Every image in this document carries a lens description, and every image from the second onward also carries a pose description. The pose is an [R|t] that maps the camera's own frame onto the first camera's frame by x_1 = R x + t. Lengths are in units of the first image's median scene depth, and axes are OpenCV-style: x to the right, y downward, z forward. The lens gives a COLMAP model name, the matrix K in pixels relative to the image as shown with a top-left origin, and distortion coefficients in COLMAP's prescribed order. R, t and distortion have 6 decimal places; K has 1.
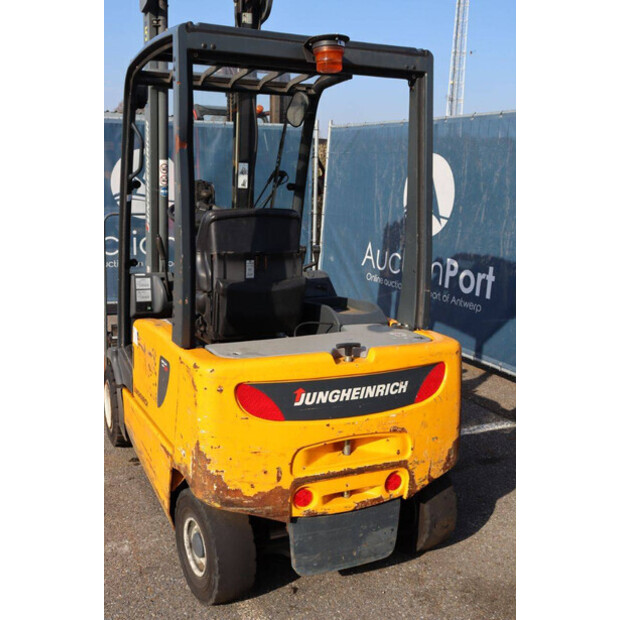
lens RADIAL K [[675.8, 0, 308.4], [0, 675.8, 313.8], [0, 0, 1]] dist [-0.024904, 0.000000]
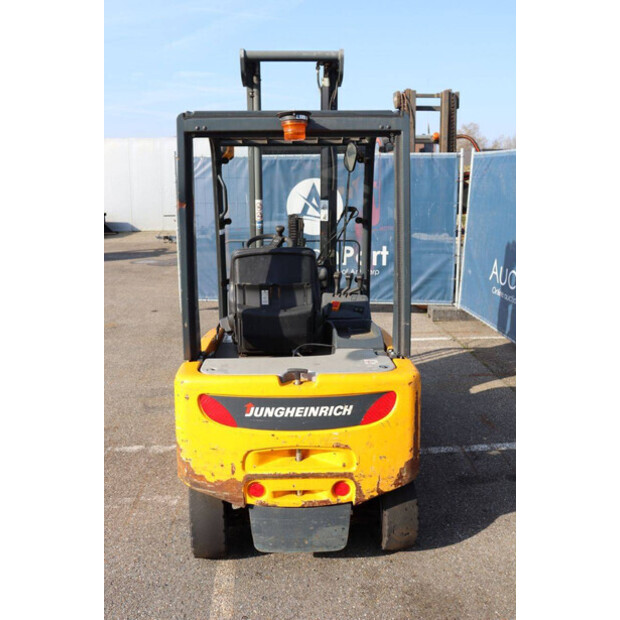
lens RADIAL K [[575.1, 0, 308.4], [0, 575.1, 308.7], [0, 0, 1]] dist [-0.084947, 0.000000]
pose [[0.925011, 0.052696, -0.376267, 0.335749], [-0.048118, 0.998609, 0.021562, -0.063153], [0.376880, -0.001840, 0.926260, 0.053057]]
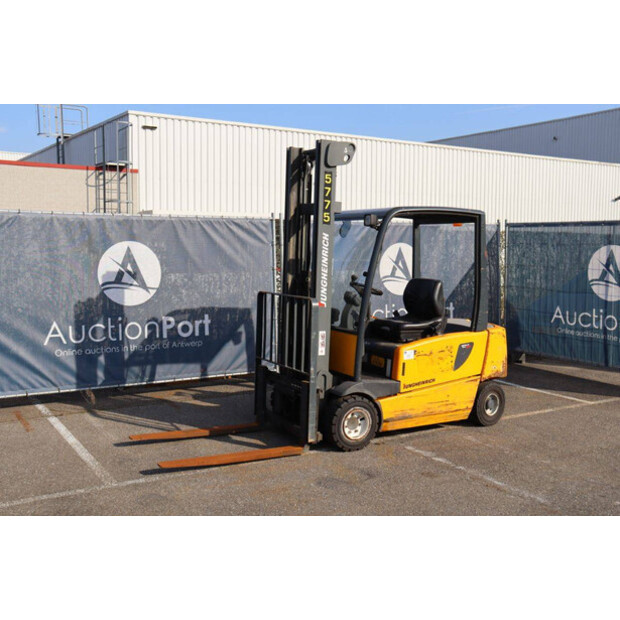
lens RADIAL K [[693.3, 0, 311.6], [0, 693.3, 312.1], [0, 0, 1]] dist [-0.009276, 0.000000]
pose [[-0.081065, -0.127761, 0.988487, -2.126326], [0.196511, 0.970235, 0.141517, -0.406084], [-0.977145, 0.205720, -0.053546, 1.367441]]
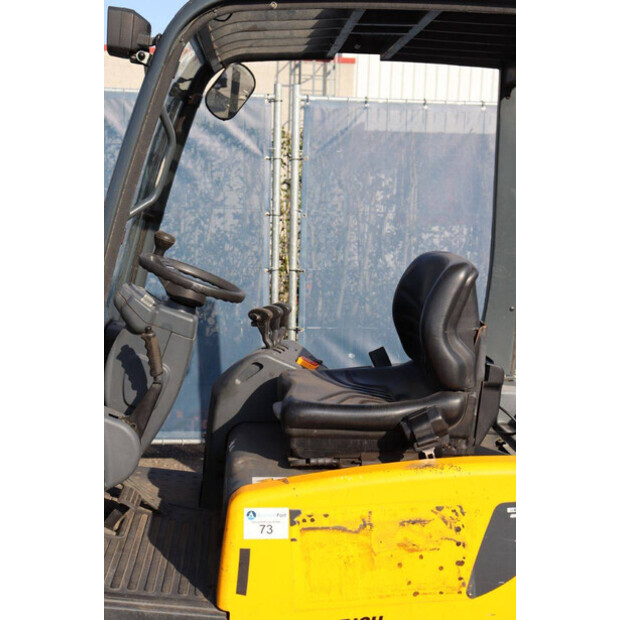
lens RADIAL K [[928.6, 0, 309.2], [0, 928.6, 306.5], [0, 0, 1]] dist [0.091918, 0.000000]
pose [[0.354473, -0.146496, 0.923519, -0.896288], [0.176101, 0.980437, 0.087932, -0.189389], [-0.918334, 0.131463, 0.373337, 0.701893]]
